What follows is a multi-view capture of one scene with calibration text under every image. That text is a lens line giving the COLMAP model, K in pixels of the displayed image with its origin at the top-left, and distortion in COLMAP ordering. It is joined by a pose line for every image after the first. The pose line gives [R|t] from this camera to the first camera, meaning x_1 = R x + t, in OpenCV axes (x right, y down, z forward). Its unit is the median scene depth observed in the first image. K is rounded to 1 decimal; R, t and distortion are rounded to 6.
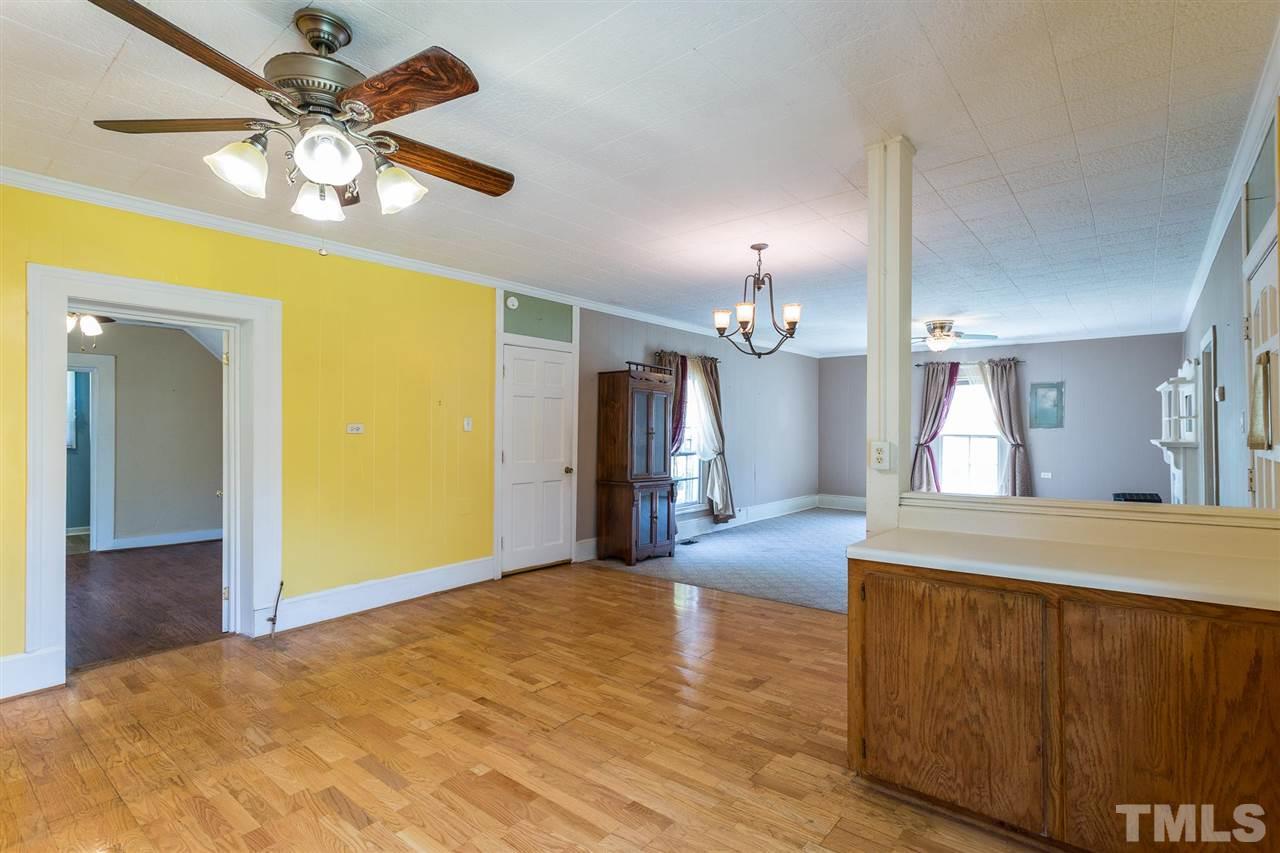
lens RADIAL K [[619.0, 0, 633.3], [0, 619.0, 427.7], [0, 0, 1]] dist [-0.001097, 0.001353]
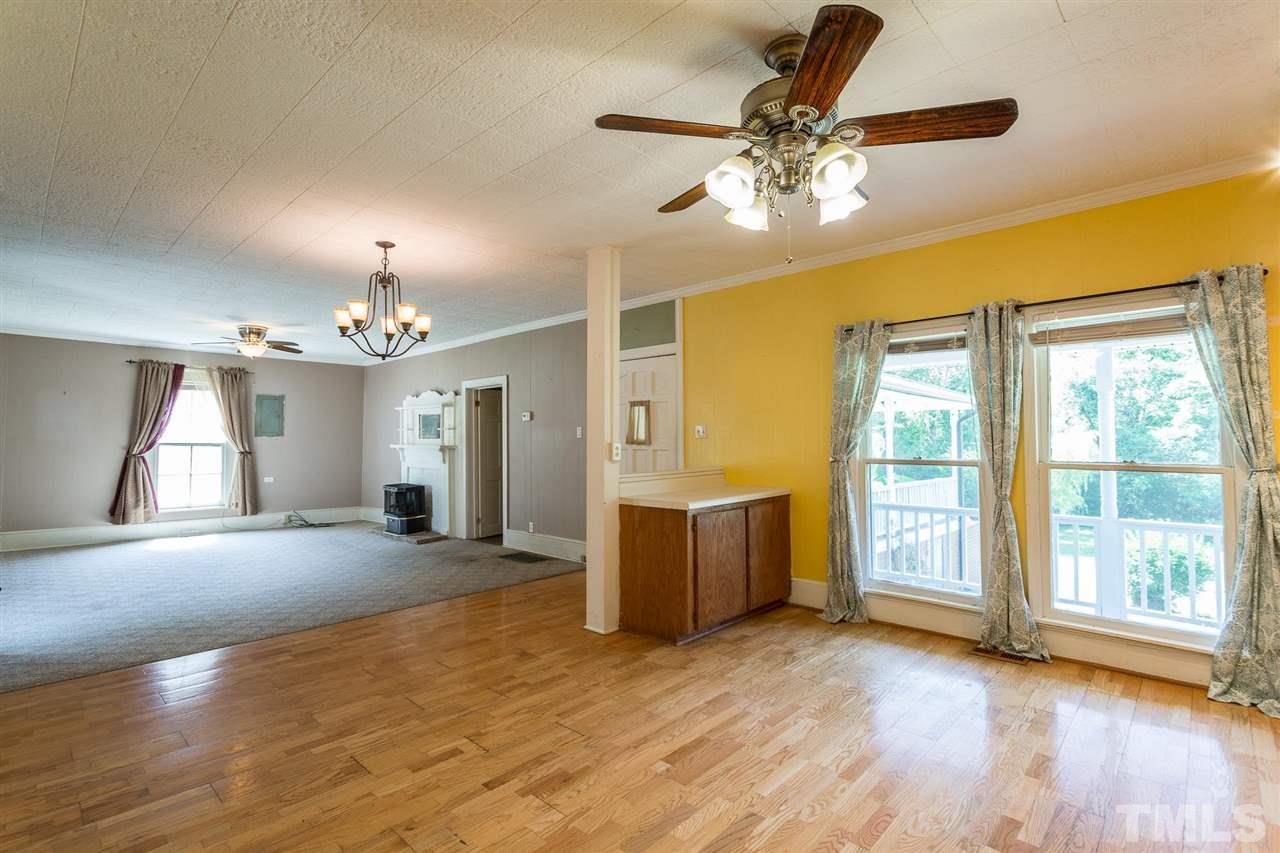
lens RADIAL K [[619.0, 0, 631.0], [0, 619.0, 425.4], [0, 0, 1]] dist [-0.001097, 0.001353]
pose [[0.063699, 0.021115, 0.997746, -0.926450], [-0.000015, 0.999776, -0.021157, 0.010762], [-0.997969, 0.001333, 0.063685, 0.714204]]
